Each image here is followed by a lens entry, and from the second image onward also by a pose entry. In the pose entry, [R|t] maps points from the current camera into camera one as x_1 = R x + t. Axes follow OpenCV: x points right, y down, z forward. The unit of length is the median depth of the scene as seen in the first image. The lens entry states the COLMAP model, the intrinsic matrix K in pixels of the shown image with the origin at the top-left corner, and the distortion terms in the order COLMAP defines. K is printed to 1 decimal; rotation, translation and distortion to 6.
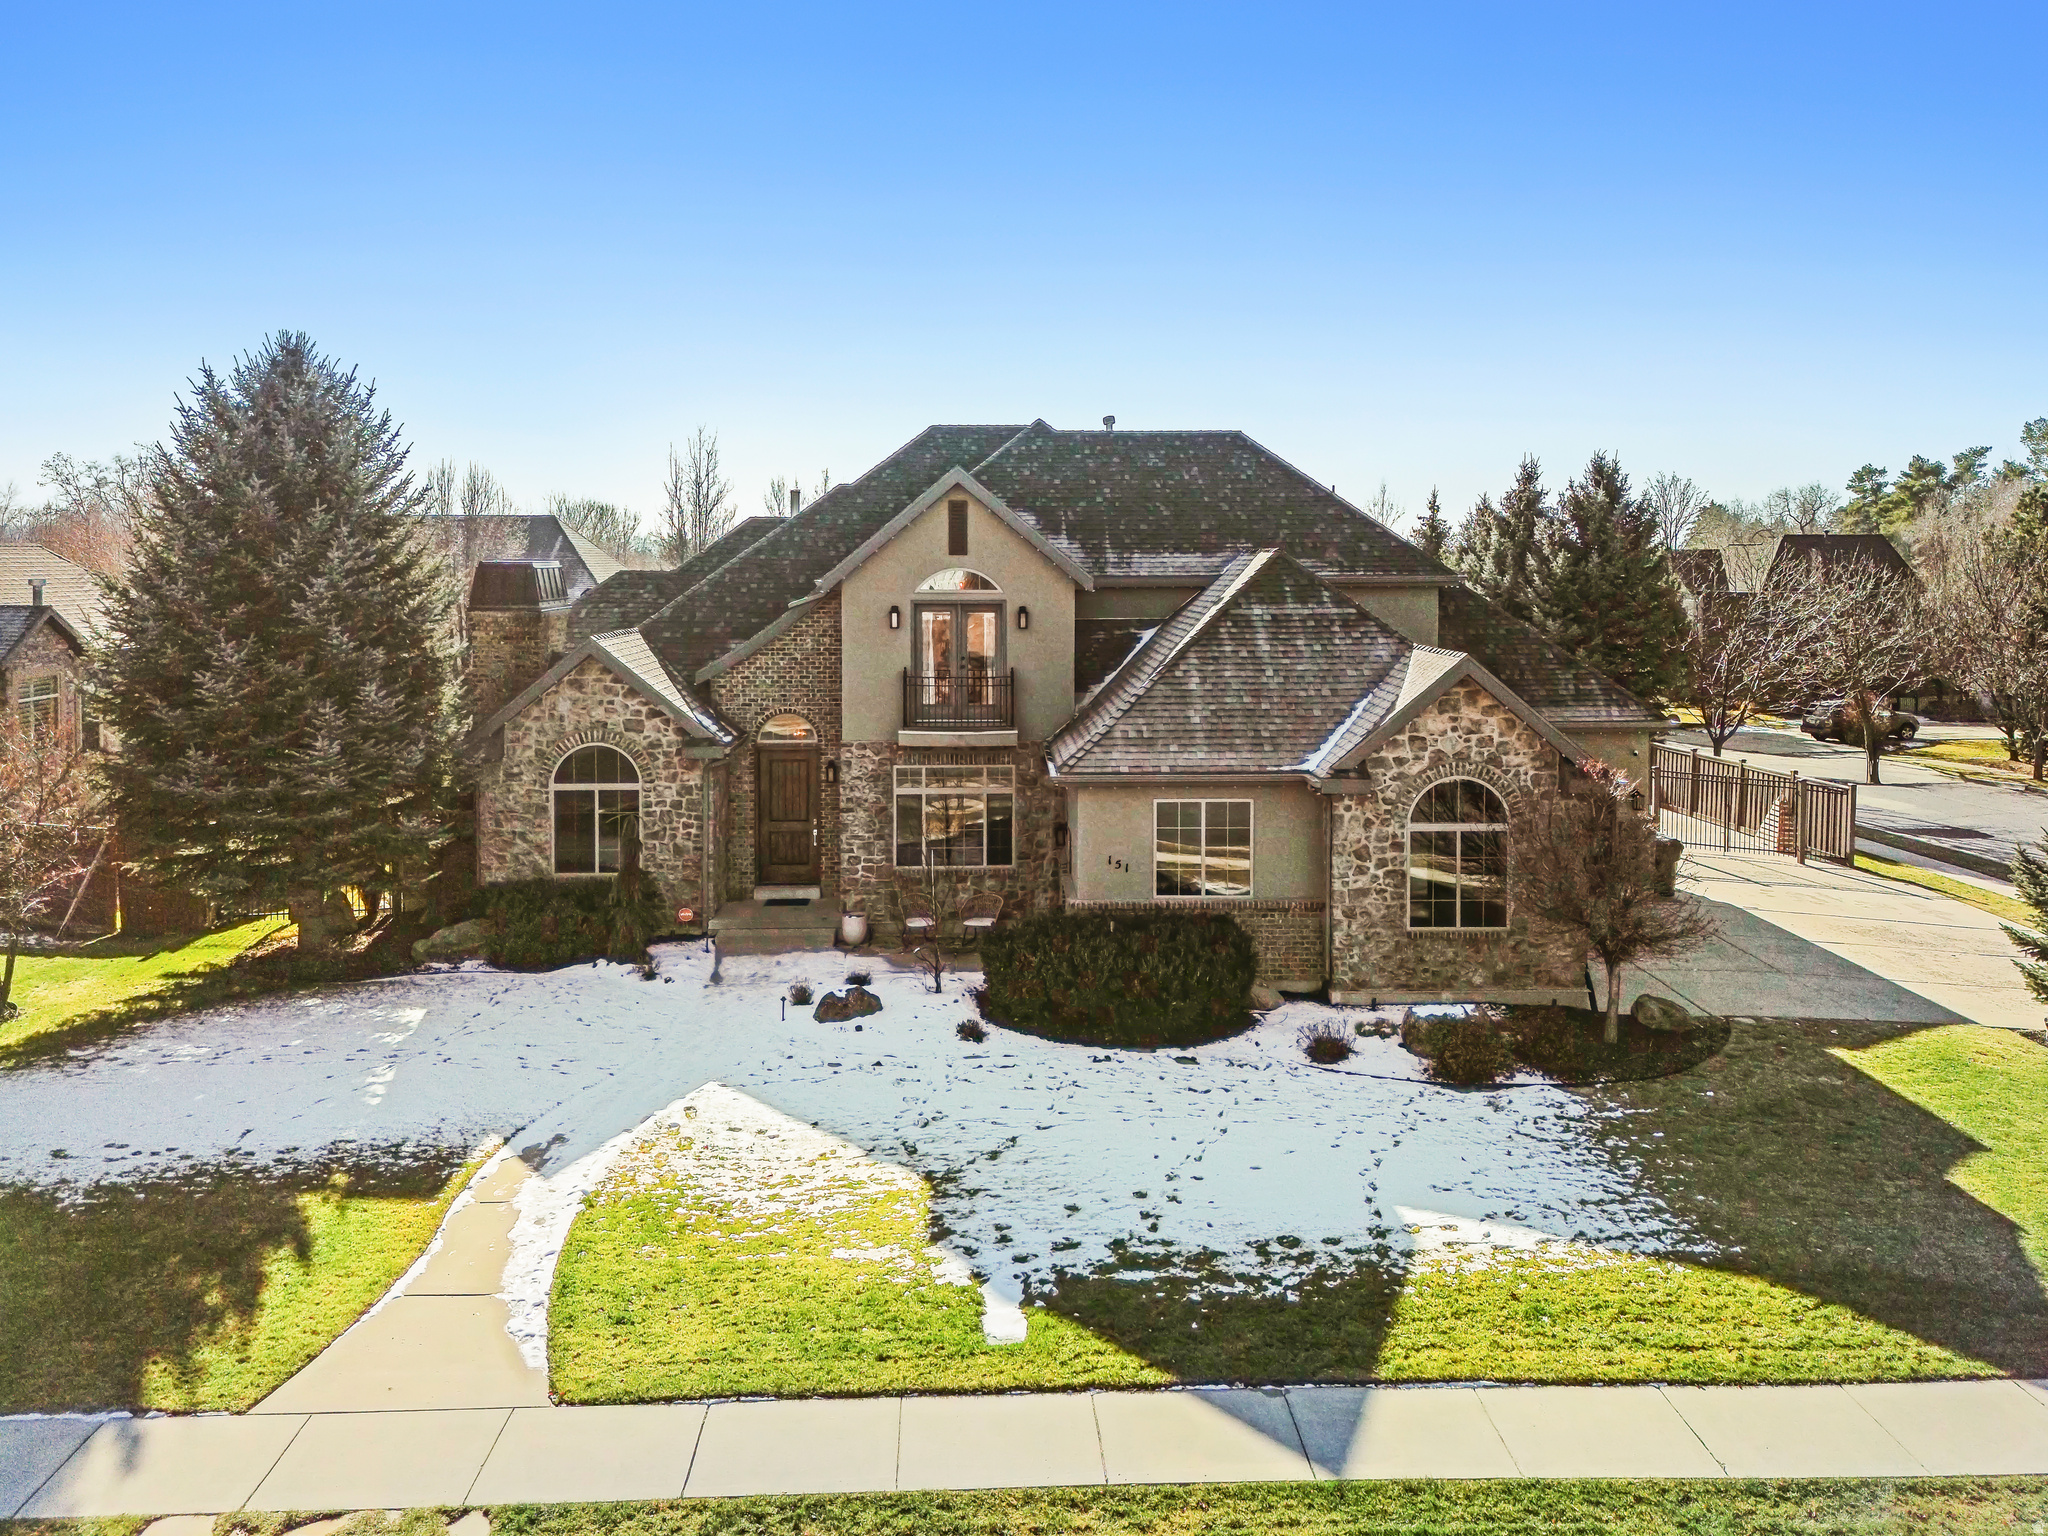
lens RADIAL K [[1522.3, 0, 1036.6], [0, 1522.3, 606.1], [0, 0, 1]] dist [0.048047, -0.025220]
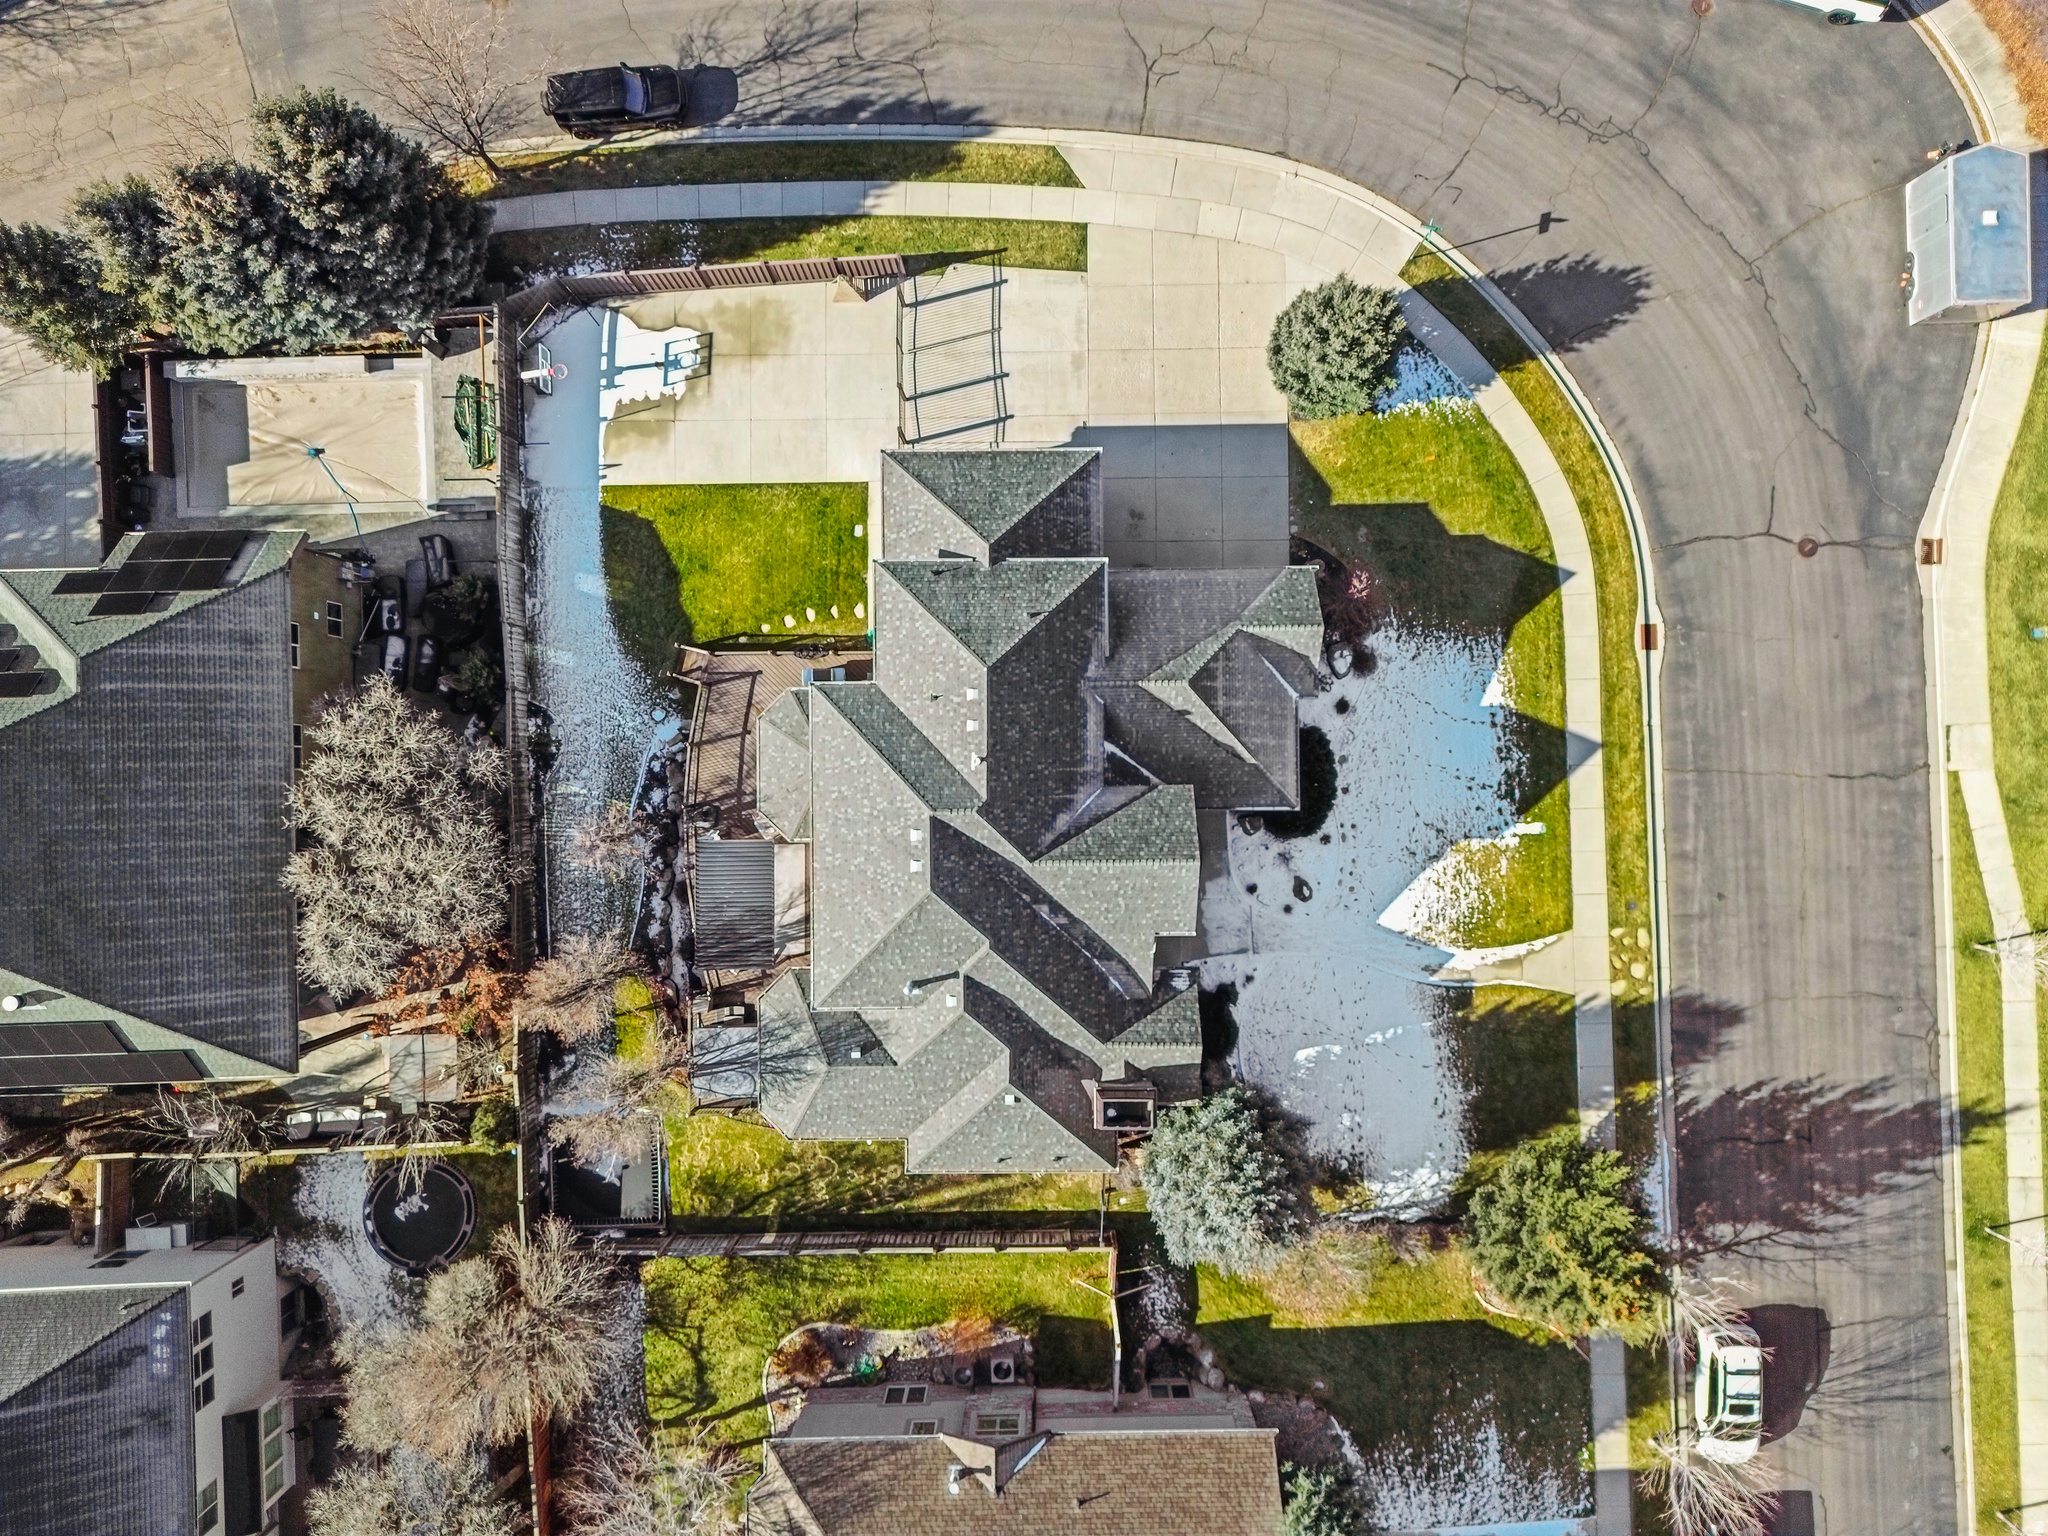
lens RADIAL K [[1446.3, 0, 1031.8], [0, 1446.3, 762.3], [0, 0, 1]] dist [0.072167, -0.066342]
pose [[0.025561, -0.999665, 0.004043, 0.062840], [0.049335, 0.005301, 0.998768, -2.091315], [-0.998455, -0.025330, 0.049454, 1.301060]]
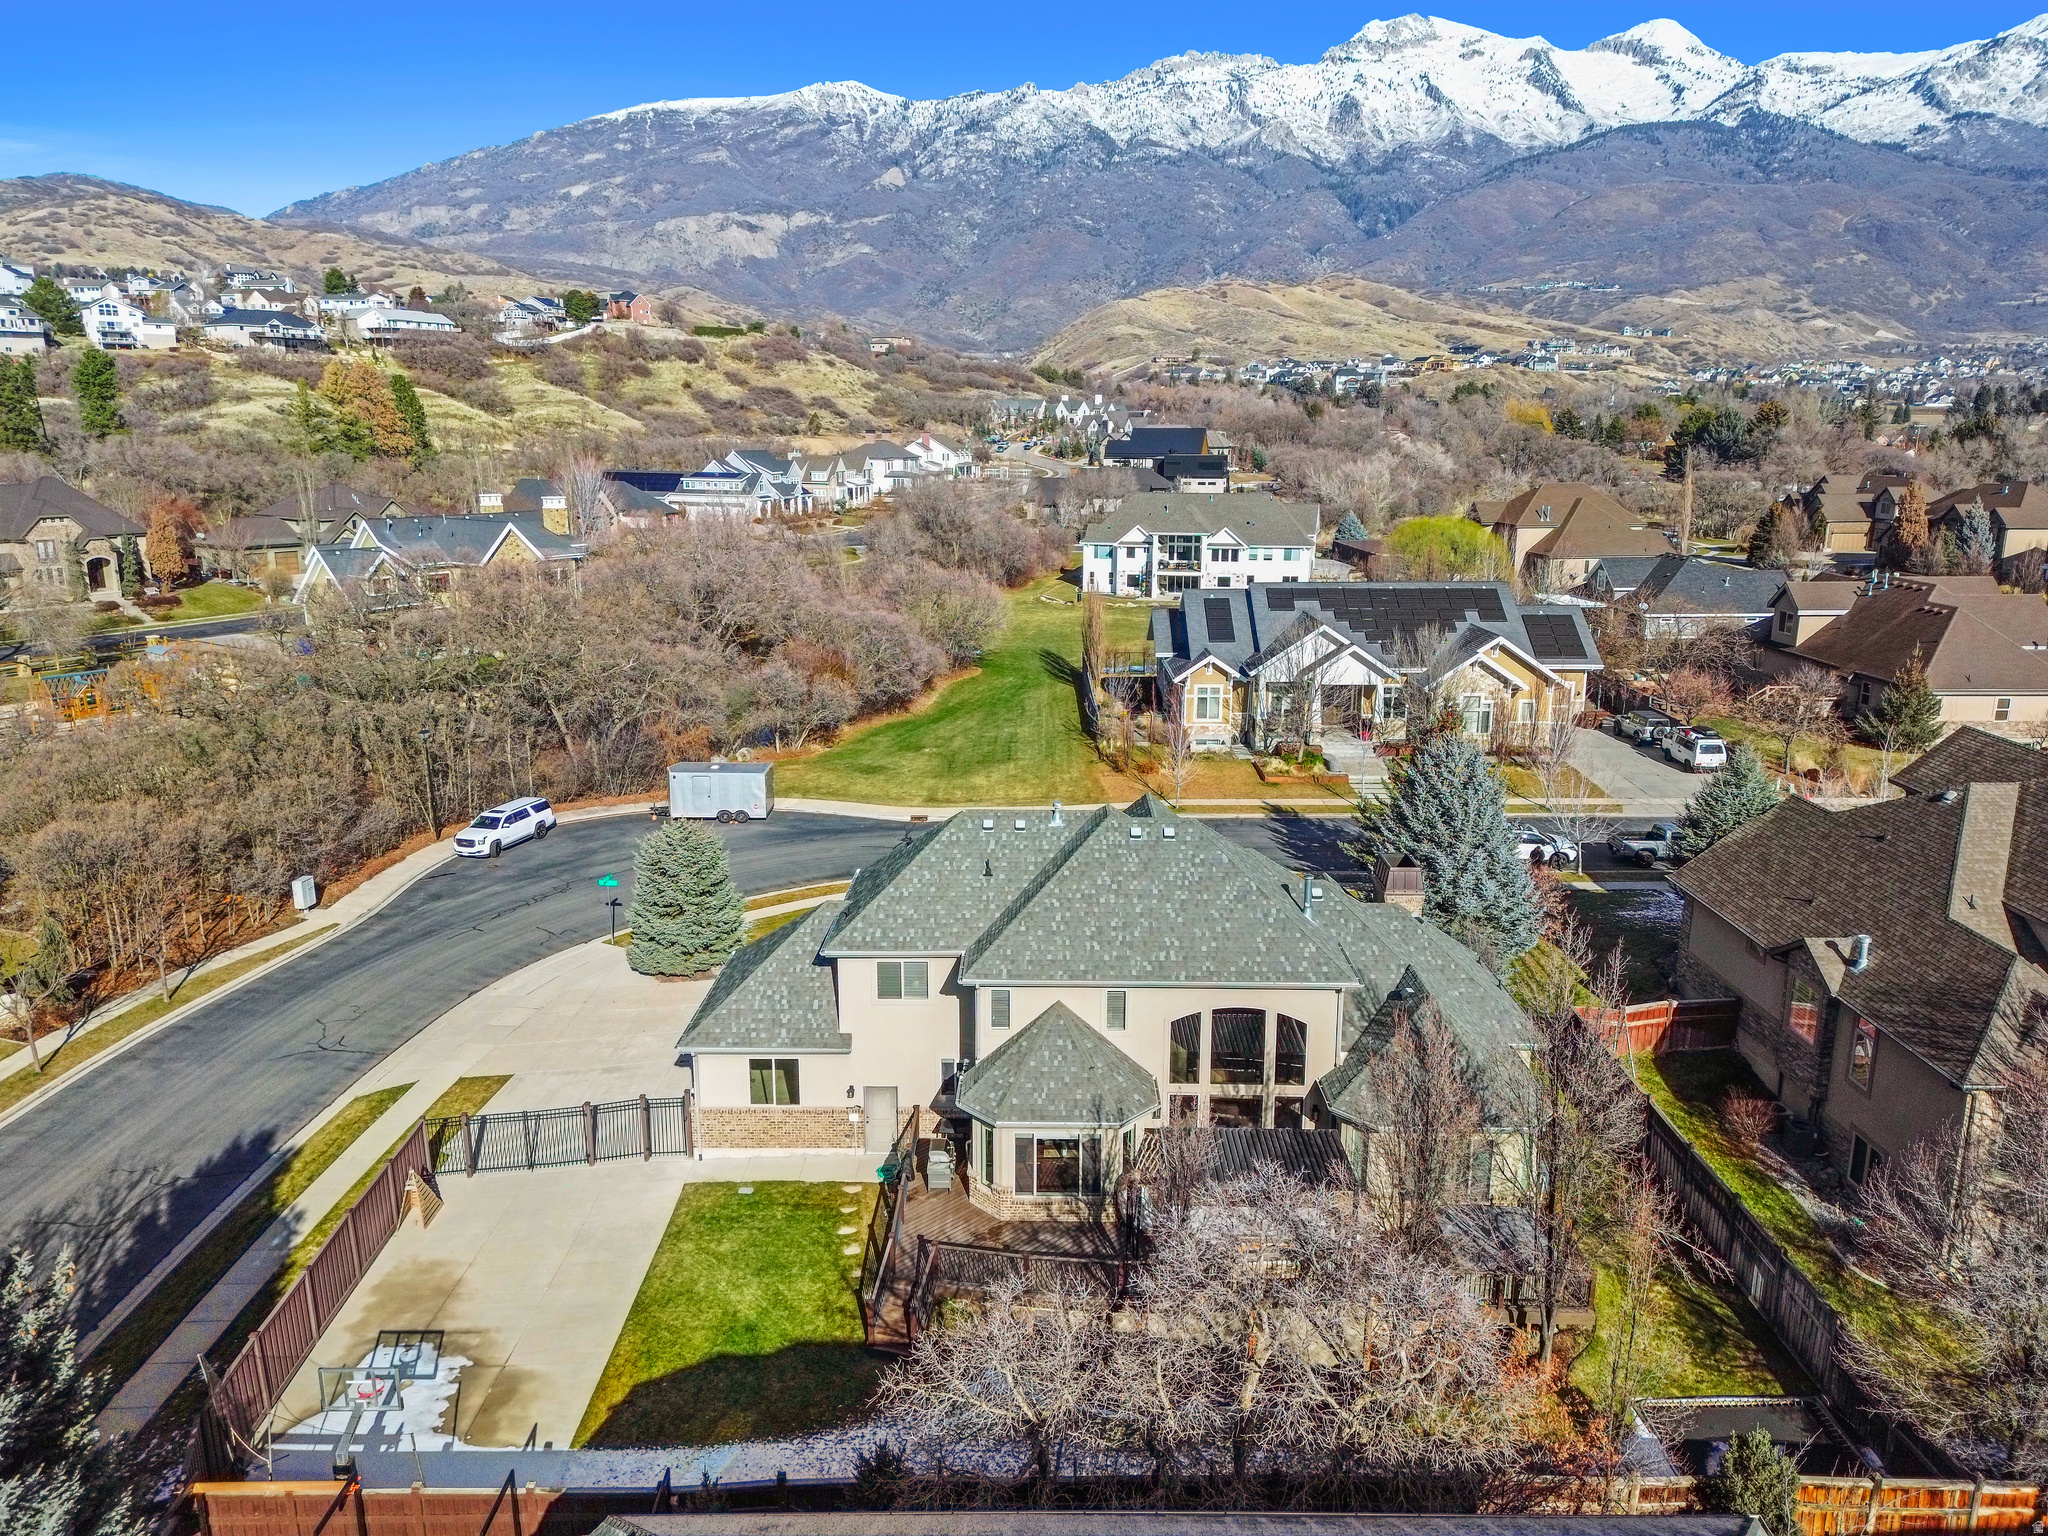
lens RADIAL K [[1446.3, 0, 1036.5], [0, 1446.3, 752.7], [0, 0, 1]] dist [0.072167, -0.066342]
pose [[-0.998994, -0.011414, 0.043368, 0.014132], [0.000254, 0.965615, 0.259975, -0.736902], [-0.044844, 0.259725, -0.964641, 3.276285]]
